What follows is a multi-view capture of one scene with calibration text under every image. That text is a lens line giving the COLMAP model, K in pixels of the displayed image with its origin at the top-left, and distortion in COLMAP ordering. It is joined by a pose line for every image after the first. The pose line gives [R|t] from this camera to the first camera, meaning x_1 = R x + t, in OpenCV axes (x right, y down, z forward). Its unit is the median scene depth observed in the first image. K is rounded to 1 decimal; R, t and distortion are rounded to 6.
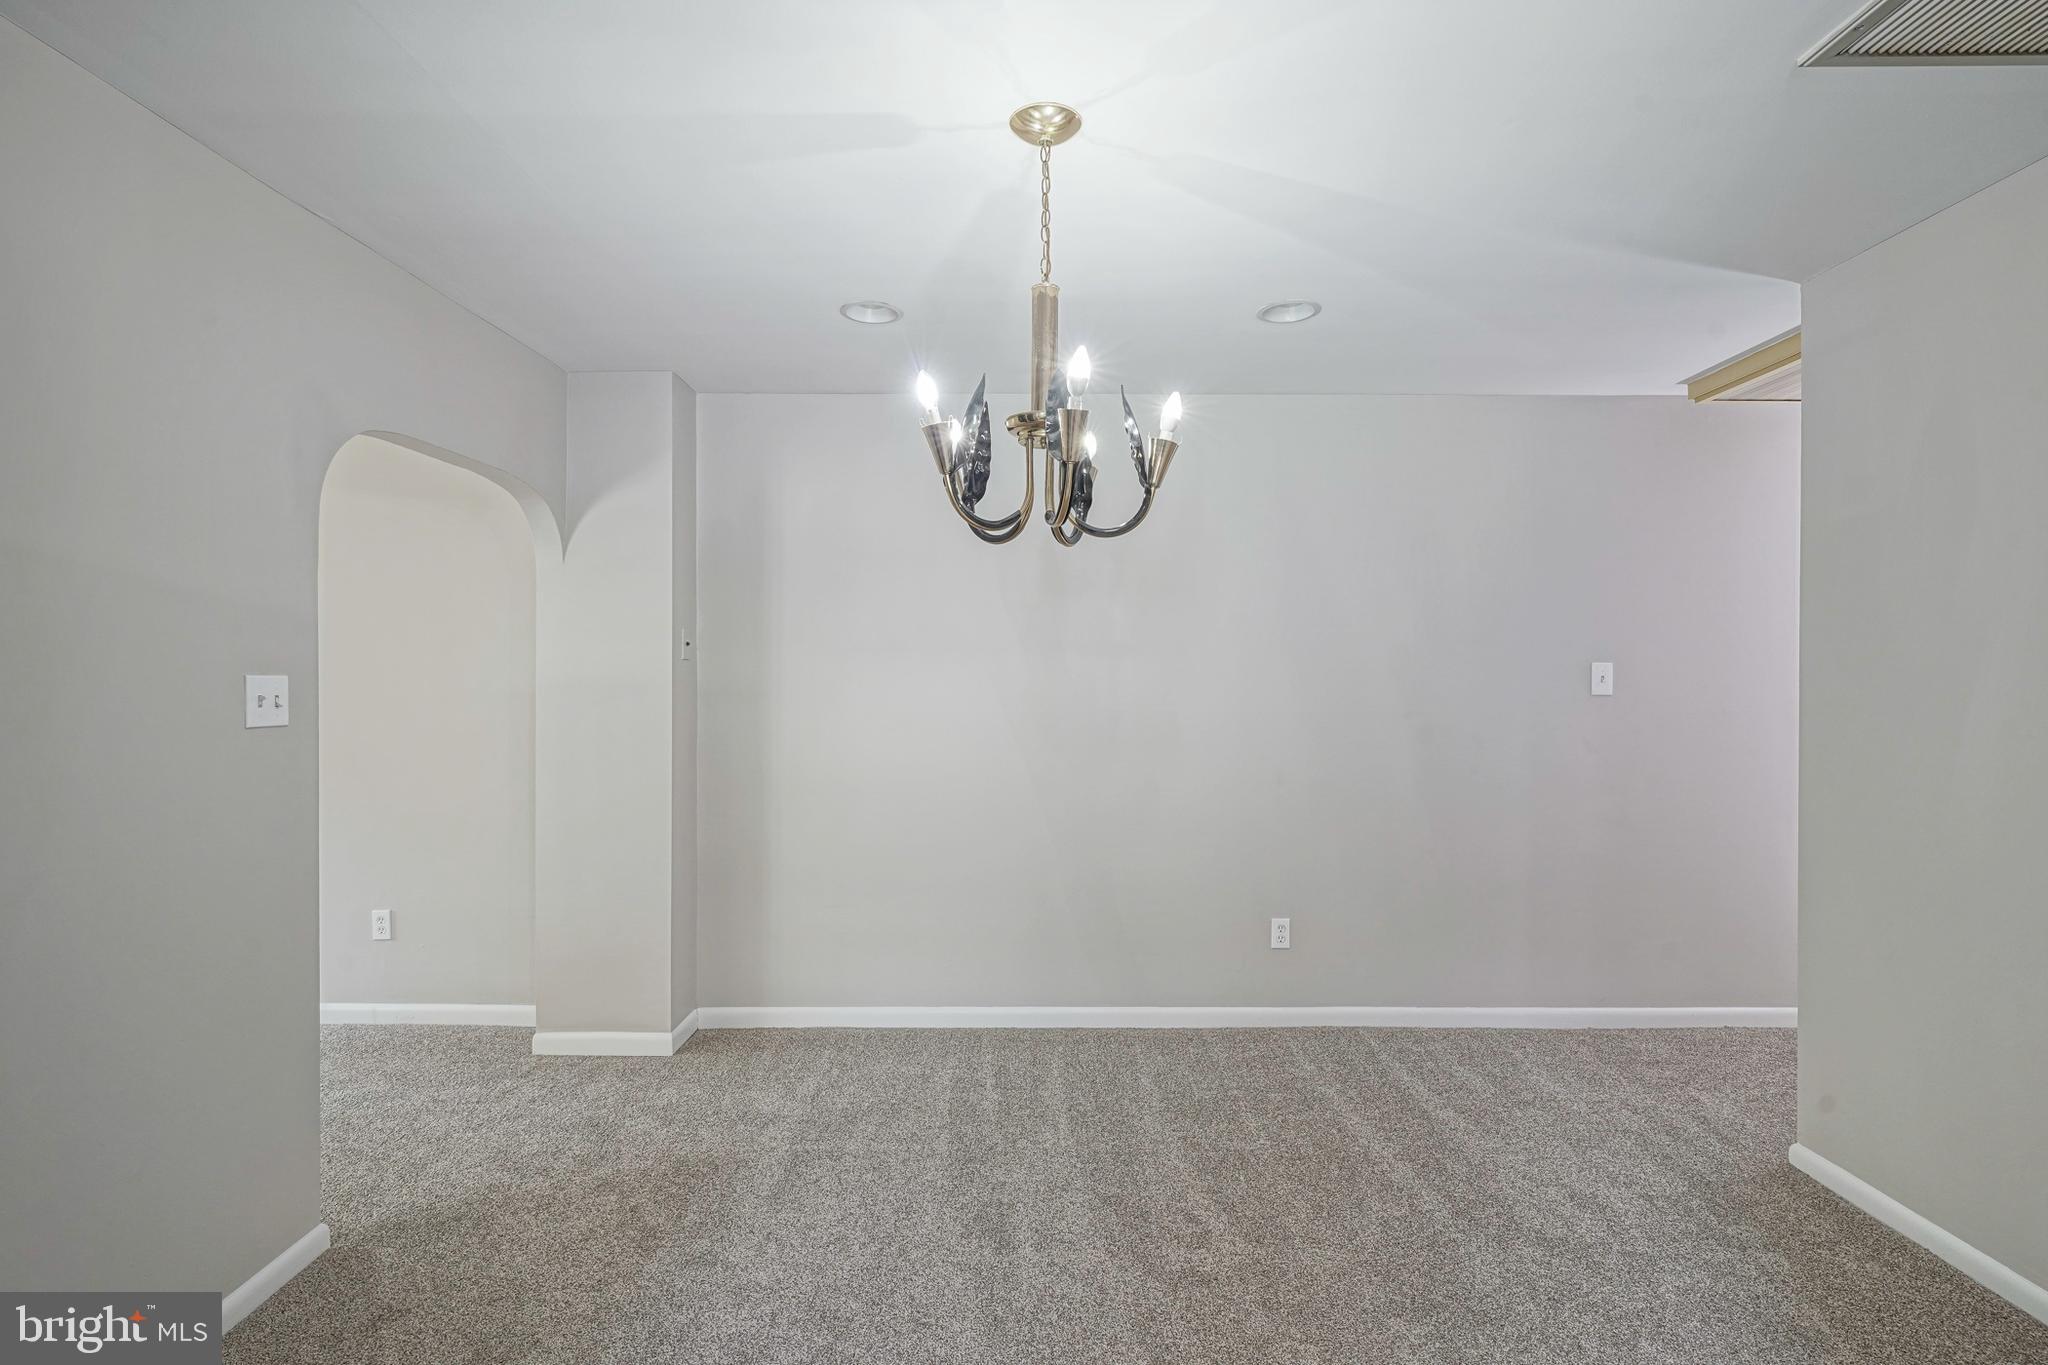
lens RADIAL K [[979.2, 0, 1031.3], [0, 979.2, 686.1], [0, 0, 1]] dist [-0.002421, 0.000165]
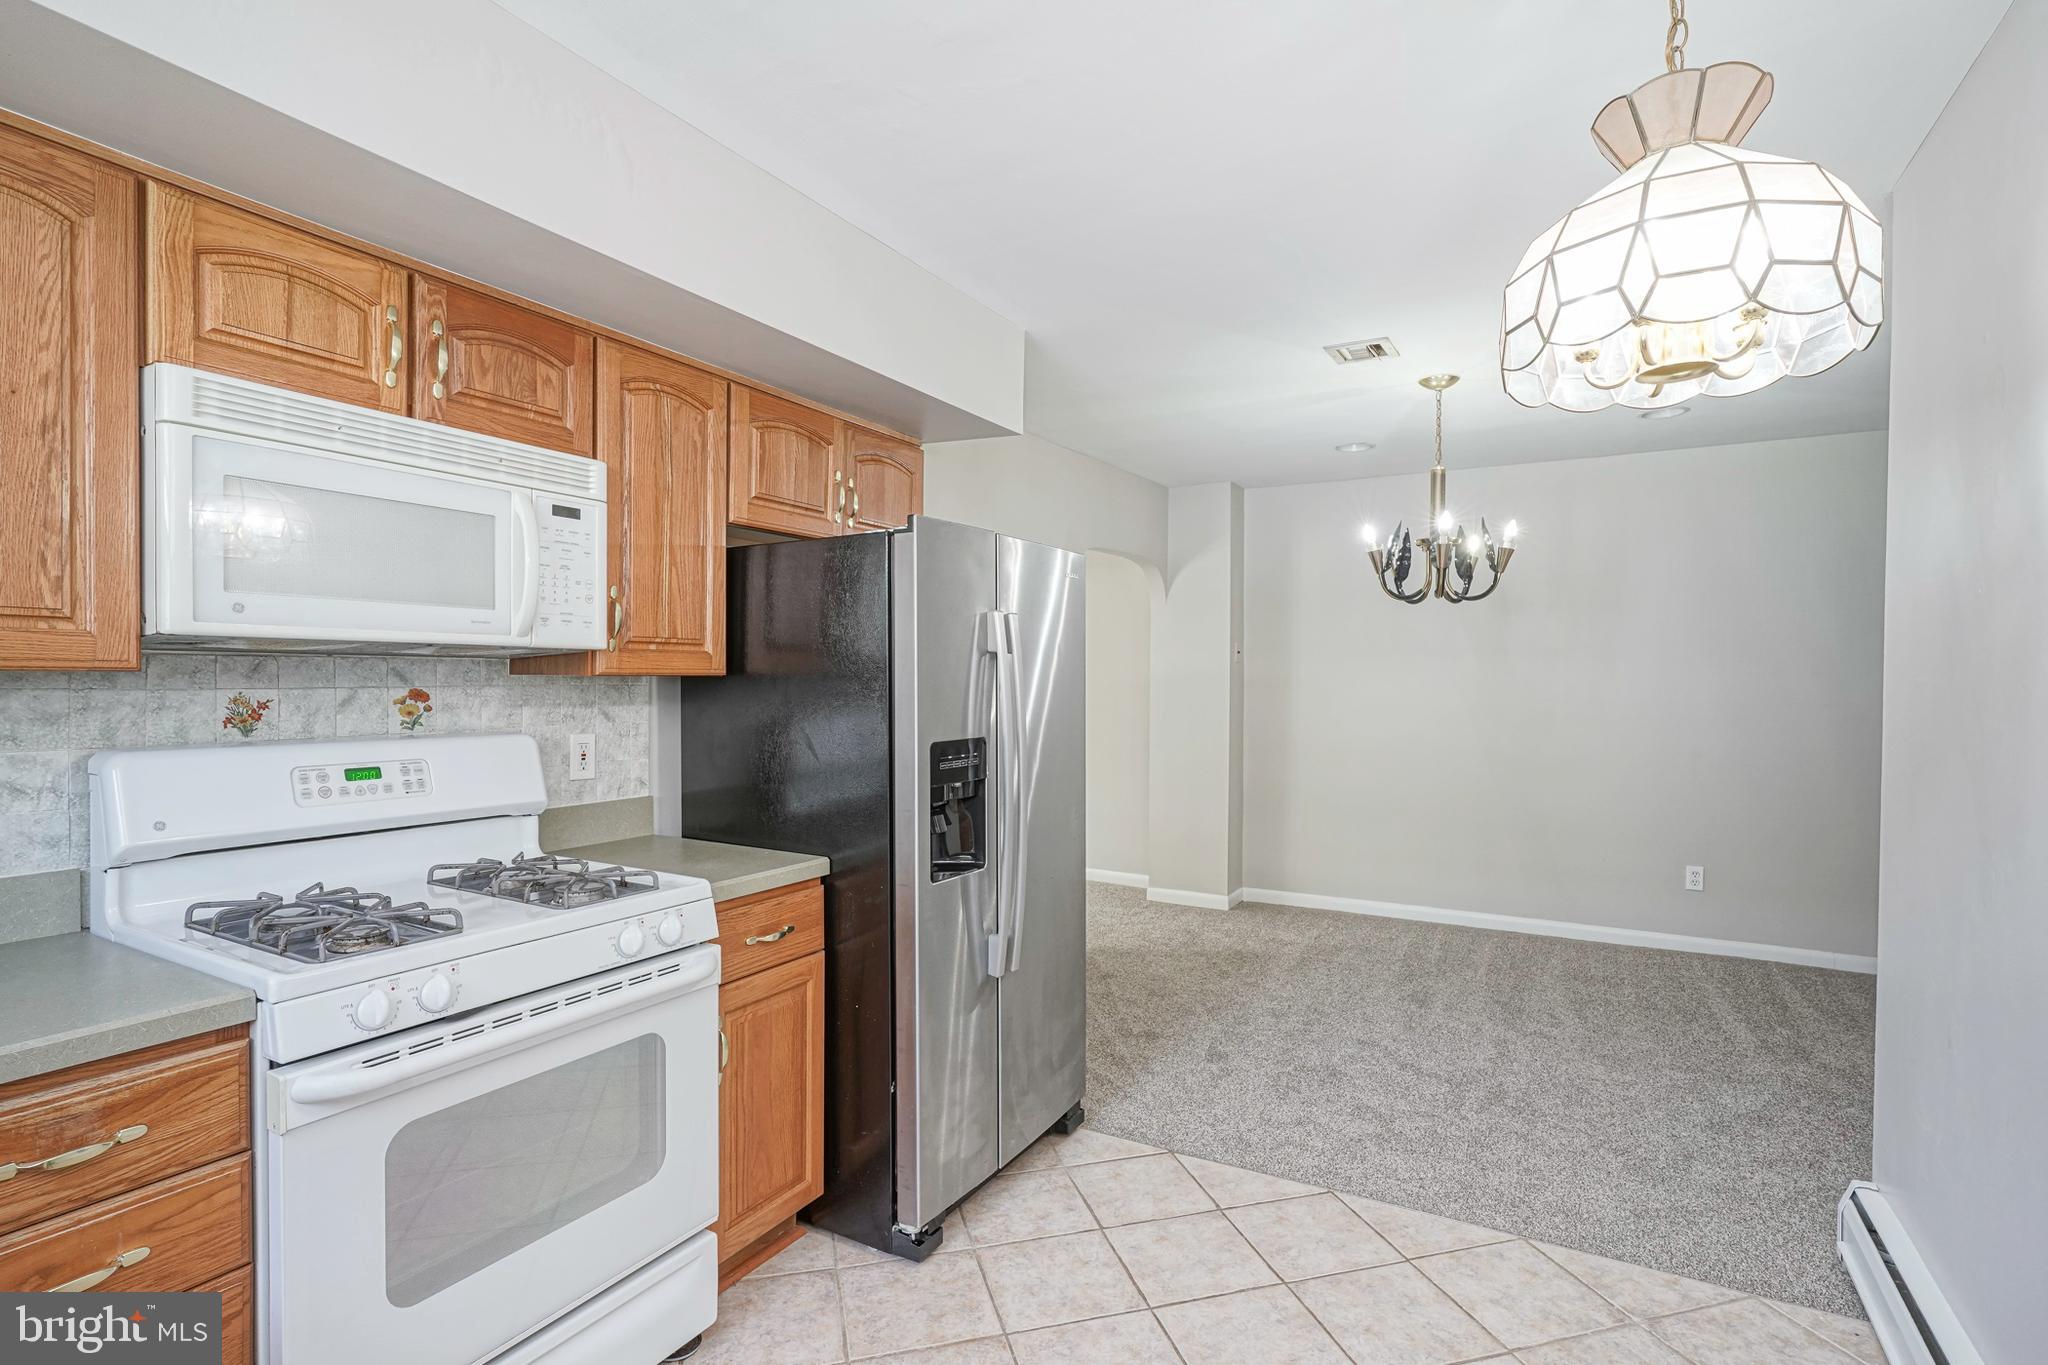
lens RADIAL K [[979.2, 0, 1031.3], [0, 979.2, 686.1], [0, 0, 1]] dist [-0.002421, 0.000165]
pose [[0.867454, 0.008363, -0.497447, 0.189353], [-0.004045, 0.999944, 0.009756, -0.004234], [0.497501, -0.006450, 0.867439, -0.702010]]
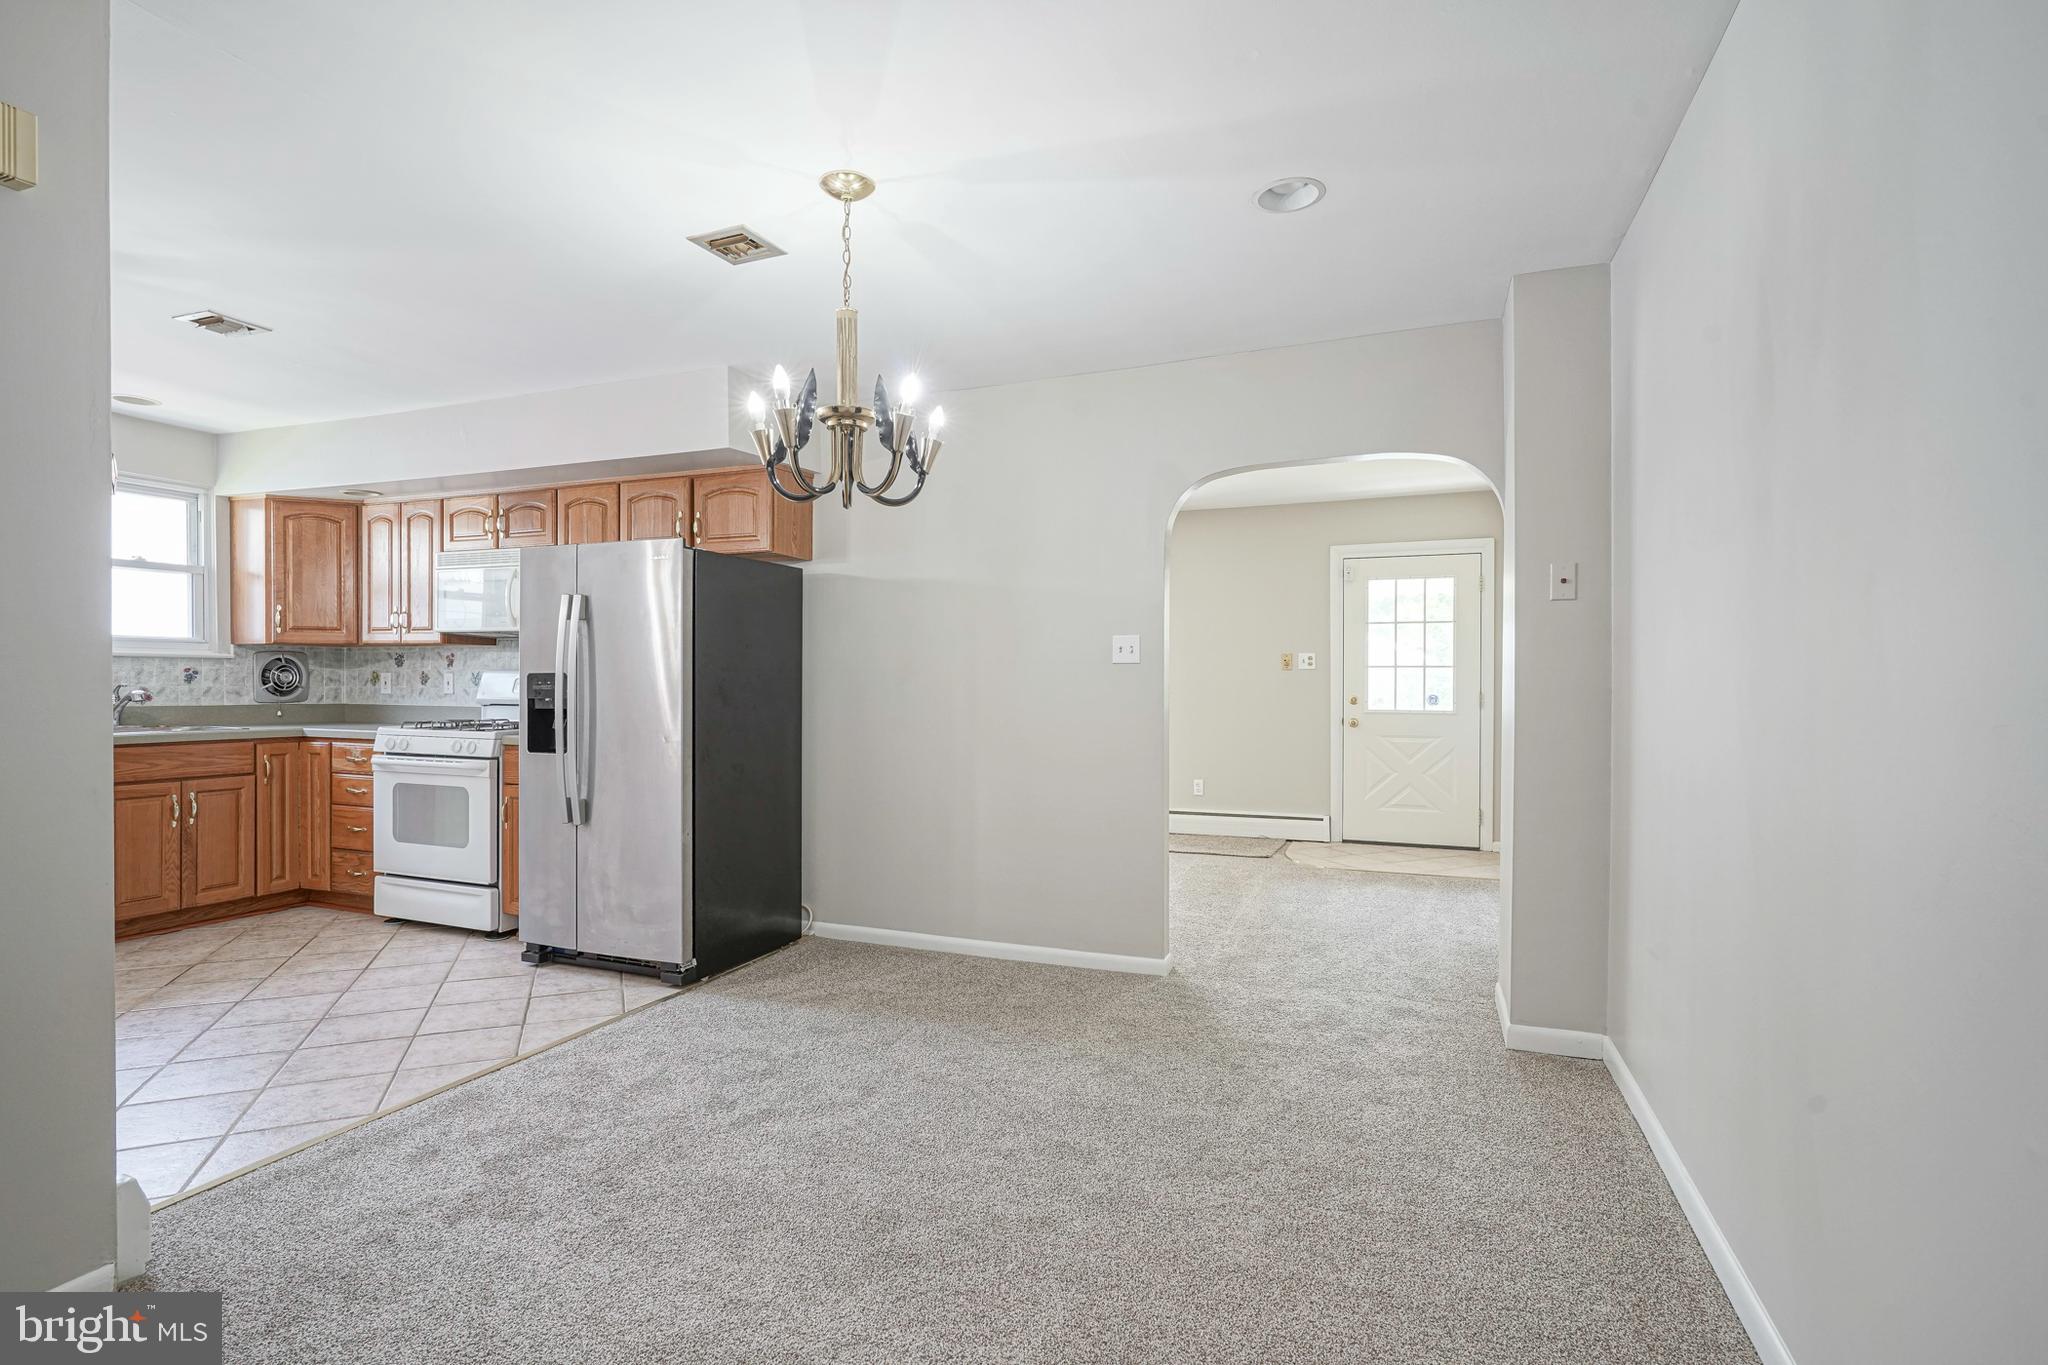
lens RADIAL K [[979.2, 0, 1031.3], [0, 979.2, 686.1], [0, 0, 1]] dist [-0.002421, 0.000165]
pose [[-0.372176, 0.004465, -0.928151, 0.774342], [-0.001624, 0.999984, 0.005462, 0.060359], [0.928161, 0.003540, -0.372163, 1.172437]]
